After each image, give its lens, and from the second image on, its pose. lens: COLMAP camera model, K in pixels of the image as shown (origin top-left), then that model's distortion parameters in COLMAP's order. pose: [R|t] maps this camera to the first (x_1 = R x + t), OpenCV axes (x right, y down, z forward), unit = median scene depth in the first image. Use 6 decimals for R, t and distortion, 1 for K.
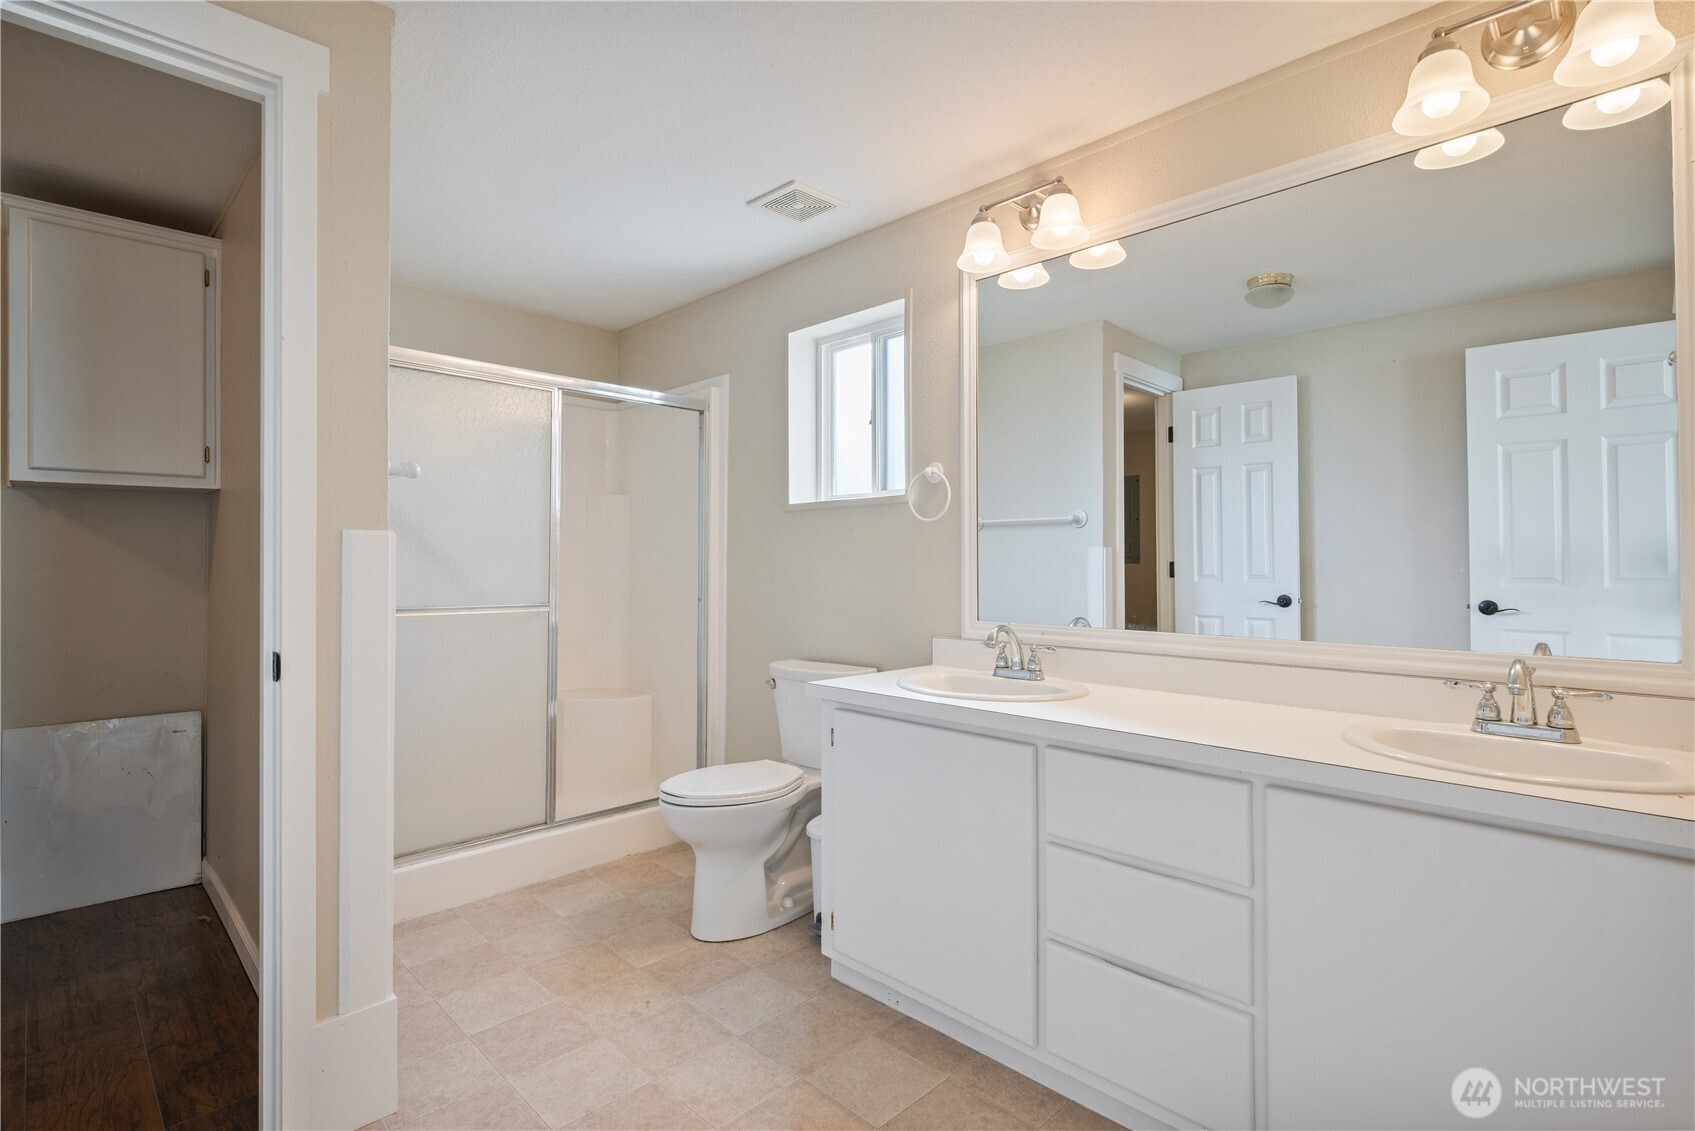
lens RADIAL K [[825.4, 0, 844.7], [0, 825.4, 550.8], [0, 0, 1]] dist [-0.000101, -0.000152]
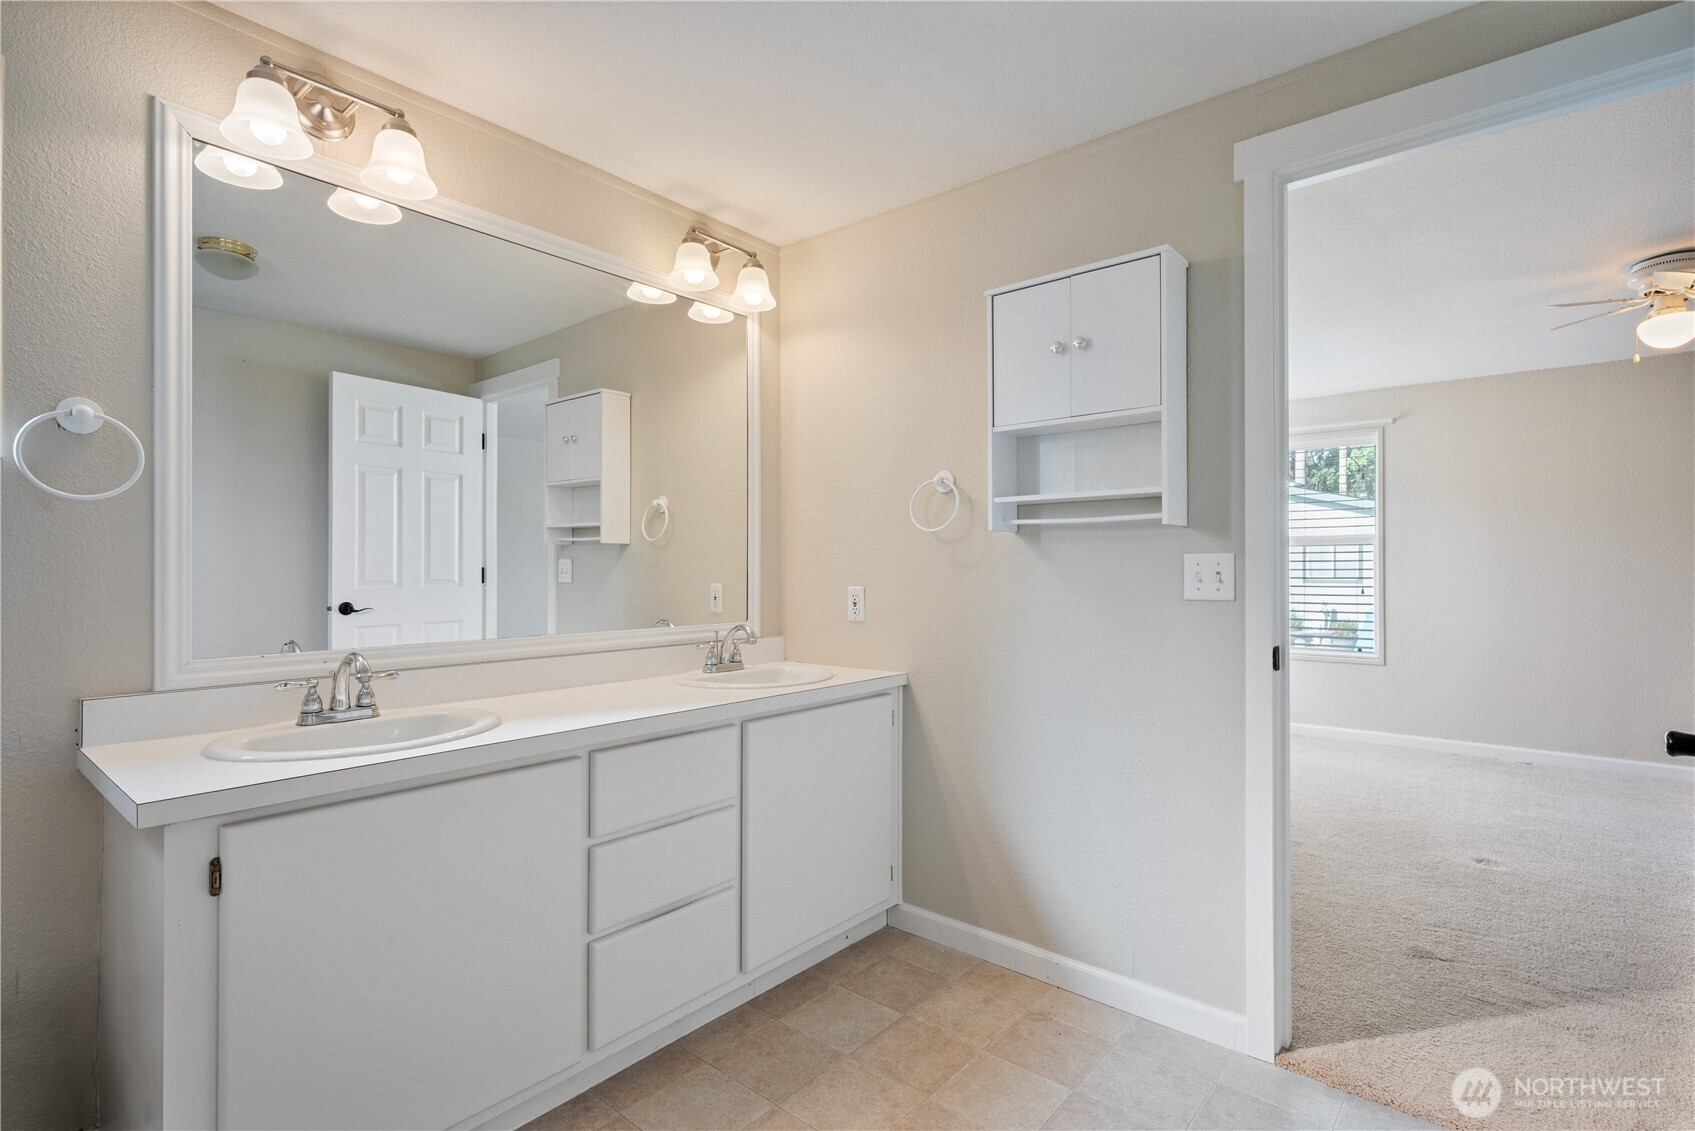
lens RADIAL K [[825.4, 0, 843.2], [0, 825.4, 573.2], [0, 0, 1]] dist [-0.000101, -0.000152]
pose [[-0.100679, -0.003248, 0.994914, -0.644863], [-0.013258, 0.999910, 0.001922, 0.010085], [-0.994831, -0.012997, -0.100714, 0.654280]]
